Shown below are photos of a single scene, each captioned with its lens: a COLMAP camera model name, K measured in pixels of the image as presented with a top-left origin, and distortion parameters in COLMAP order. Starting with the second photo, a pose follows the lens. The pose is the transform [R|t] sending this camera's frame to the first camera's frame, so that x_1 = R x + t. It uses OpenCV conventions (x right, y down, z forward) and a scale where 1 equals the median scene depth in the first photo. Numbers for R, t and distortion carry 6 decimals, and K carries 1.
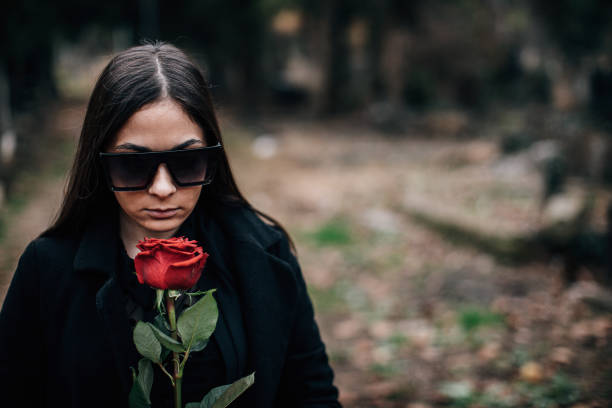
lens RADIAL K [[914.0, 0, 306.0], [0, 914.0, 204.0], [0, 0, 1]] dist [-0.121799, 0.164475]
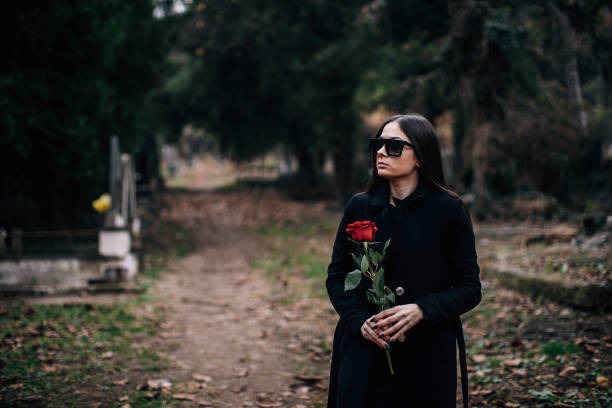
lens RADIAL K [[914.0, 0, 306.0], [0, 914.0, 204.0], [0, 0, 1]] dist [-0.121799, 0.164475]
pose [[0.995841, -0.010349, -0.090522, -0.029714], [0.000678, 0.994342, -0.106224, 0.047374], [0.091109, 0.105721, 0.990213, -0.199457]]
